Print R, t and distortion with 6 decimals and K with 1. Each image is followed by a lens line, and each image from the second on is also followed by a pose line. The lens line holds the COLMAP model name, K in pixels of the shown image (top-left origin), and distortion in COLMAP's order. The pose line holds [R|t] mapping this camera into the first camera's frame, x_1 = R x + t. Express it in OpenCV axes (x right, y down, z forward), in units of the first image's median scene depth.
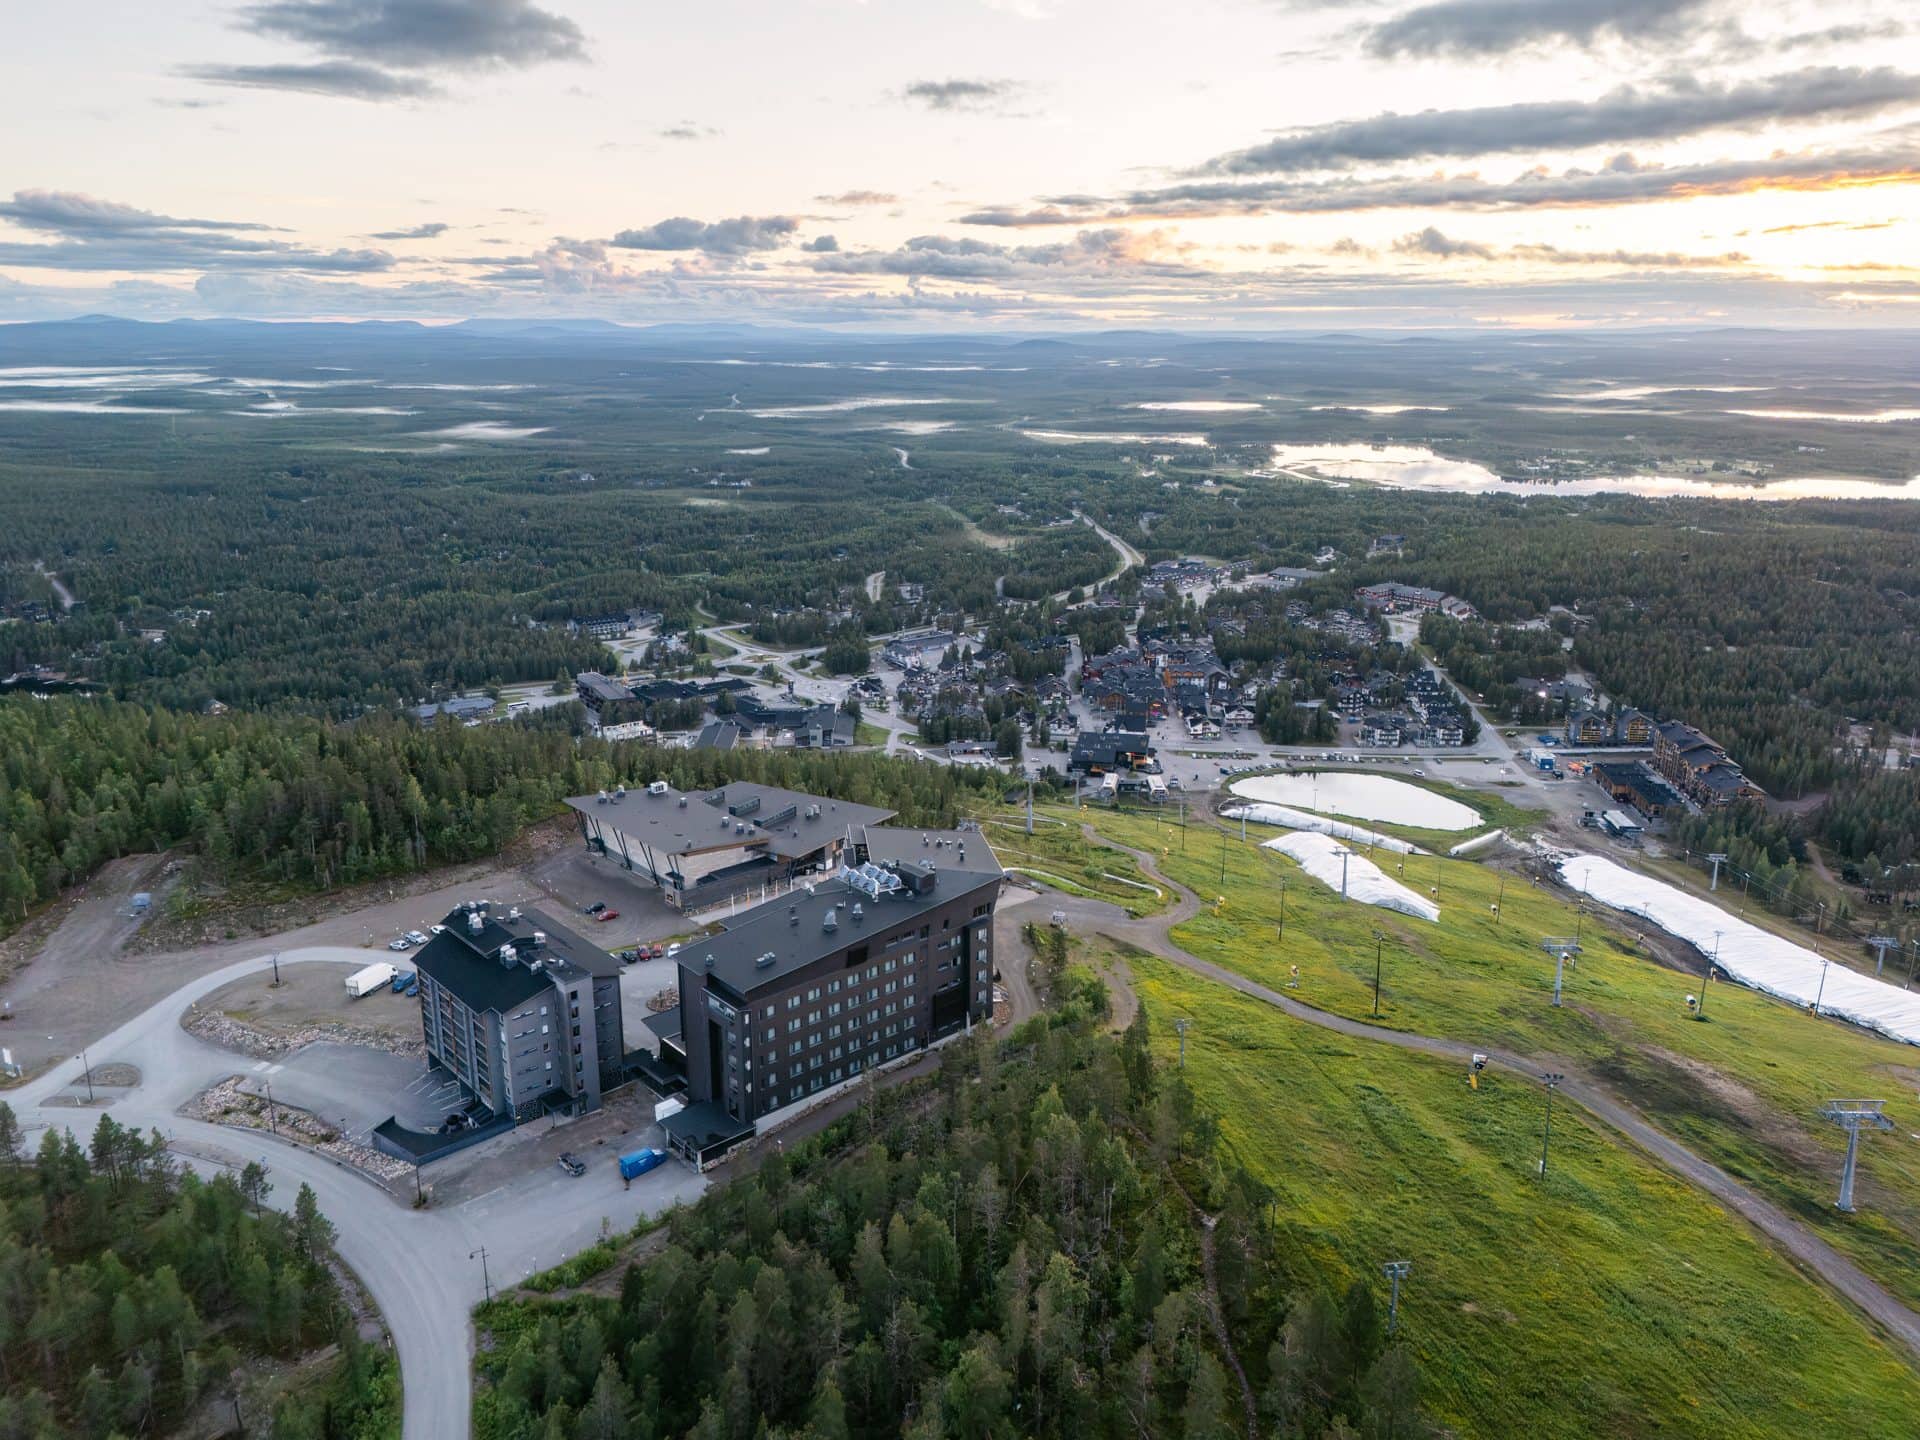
lens RADIAL K [[1392.3, 0, 960.0], [0, 1392.3, 720.0], [0, 0, 1]] dist [0.087051, -0.088614]
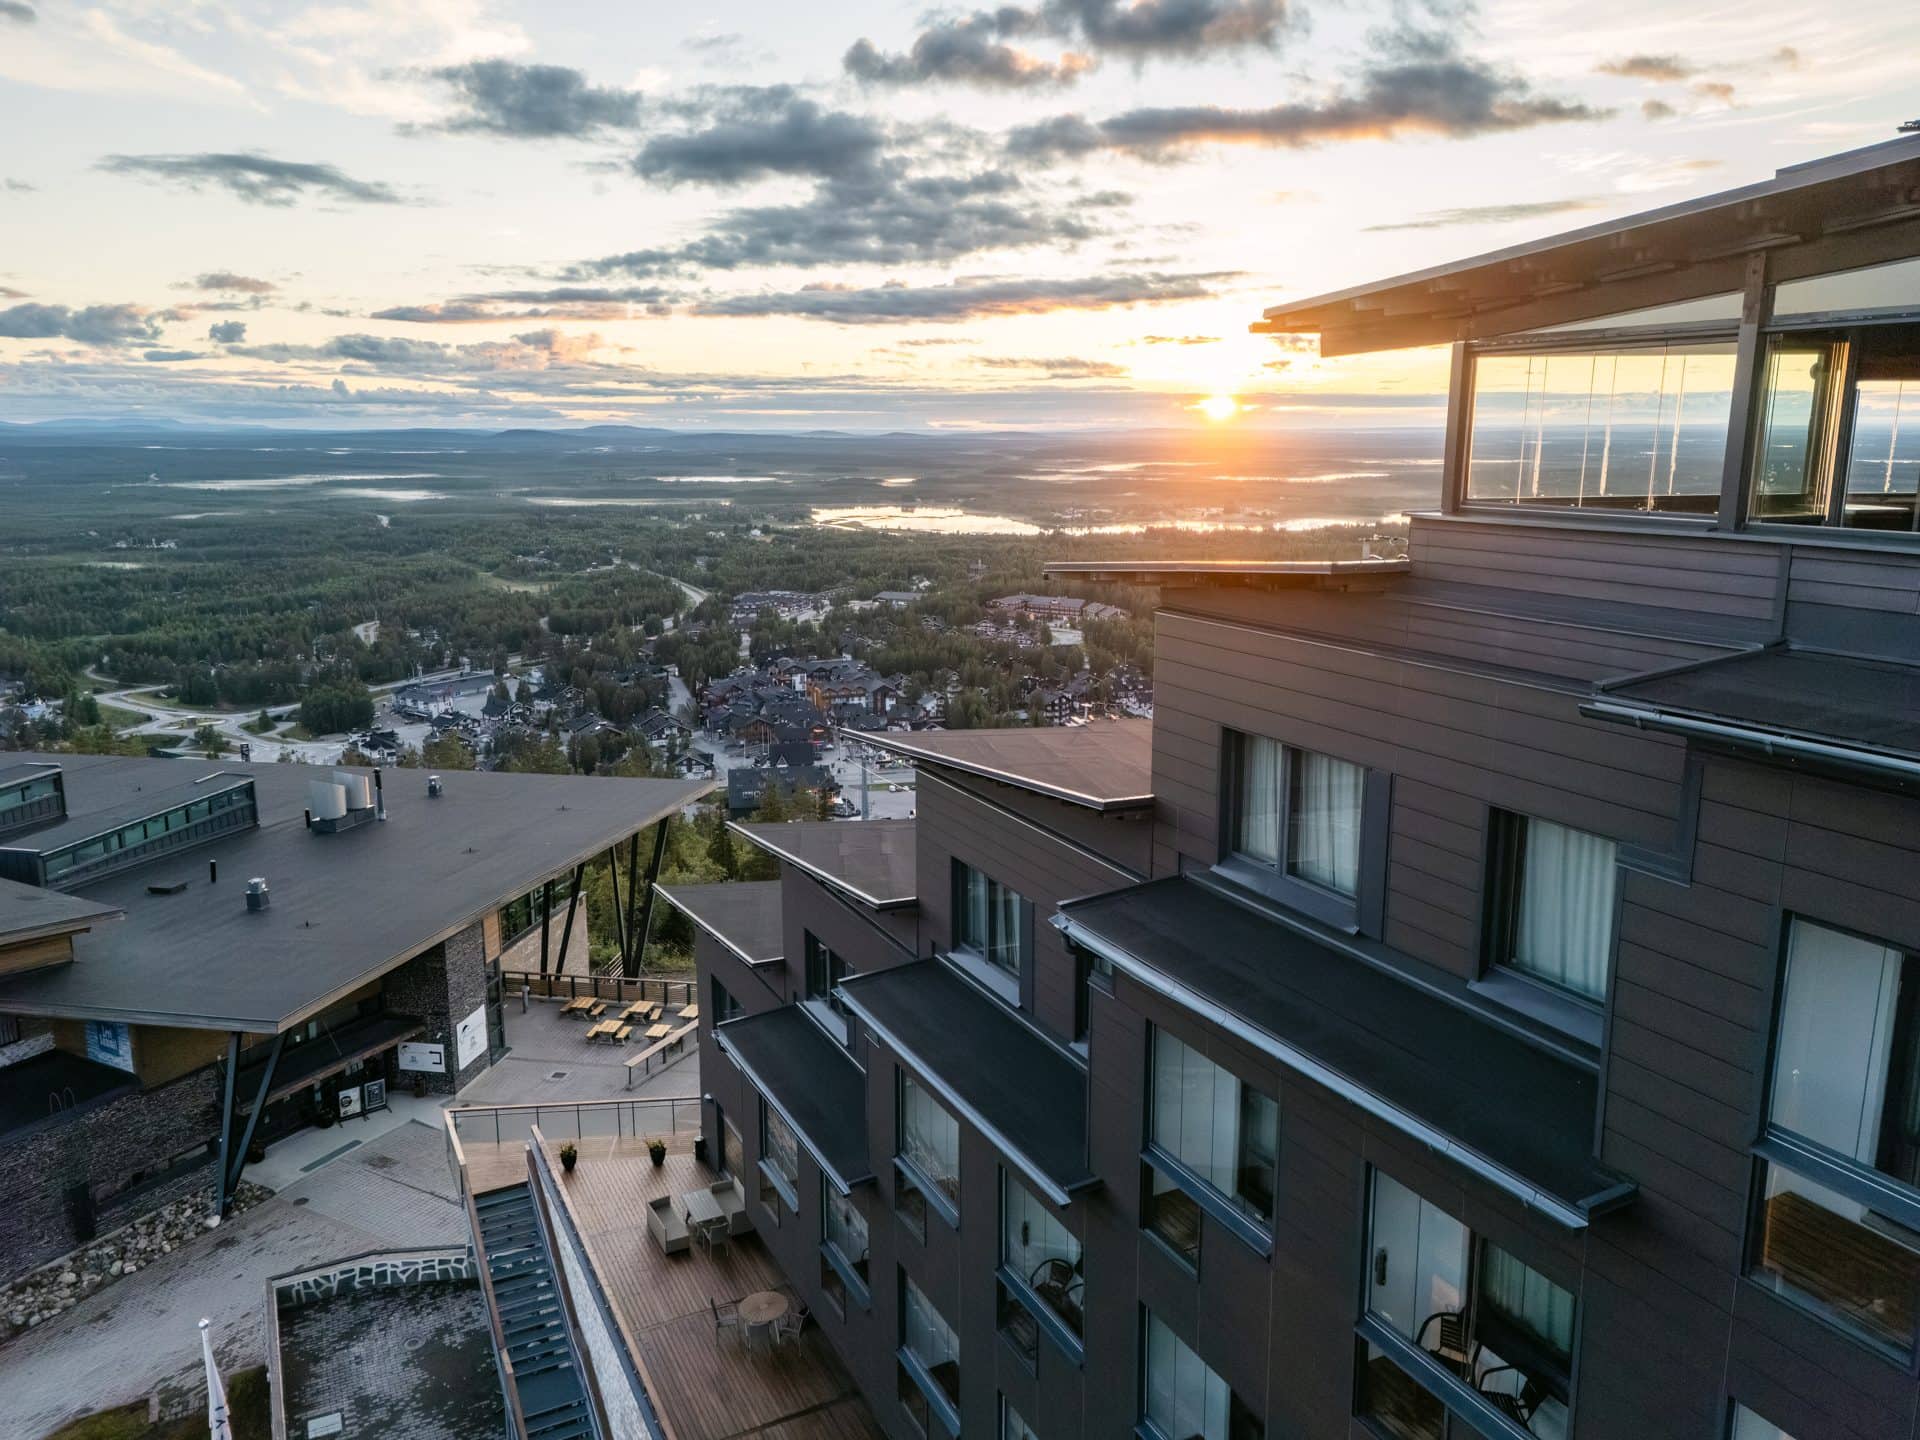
lens RADIAL K [[1392.3, 0, 960.0], [0, 1392.3, 720.0], [0, 0, 1]] dist [0.087051, -0.088614]
pose [[0.938145, -0.070269, 0.339036, -0.026819], [0.093436, 0.994241, -0.052480, 0.022178], [-0.333396, 0.080912, 0.939309, 0.229413]]
